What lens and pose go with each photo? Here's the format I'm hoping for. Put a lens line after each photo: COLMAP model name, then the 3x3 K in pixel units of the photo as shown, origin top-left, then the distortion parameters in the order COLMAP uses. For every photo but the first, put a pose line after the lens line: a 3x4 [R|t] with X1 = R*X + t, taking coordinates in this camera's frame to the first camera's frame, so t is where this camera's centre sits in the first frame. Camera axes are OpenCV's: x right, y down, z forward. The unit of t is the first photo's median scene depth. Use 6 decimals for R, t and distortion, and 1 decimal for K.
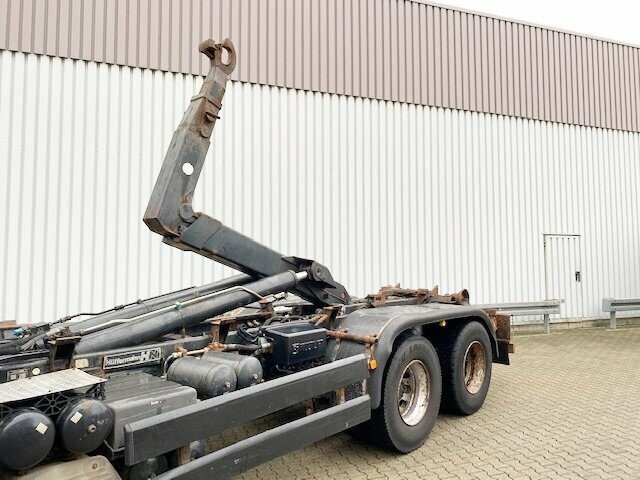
lens RADIAL K [[487.2, 0, 320.1], [0, 487.2, 237.1], [0, 0, 1]] dist [0.026761, -0.007443]
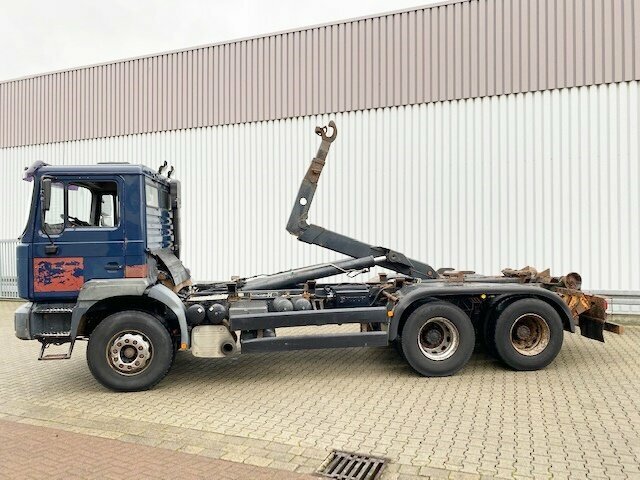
lens RADIAL K [[487.2, 0, 319.9], [0, 487.2, 242.2], [0, 0, 1]] dist [0.026761, -0.007443]
pose [[0.734385, -0.003573, -0.678724, 0.969542], [0.045984, 0.997950, 0.044501, -0.058984], [0.677174, -0.063892, 0.733044, -0.318148]]
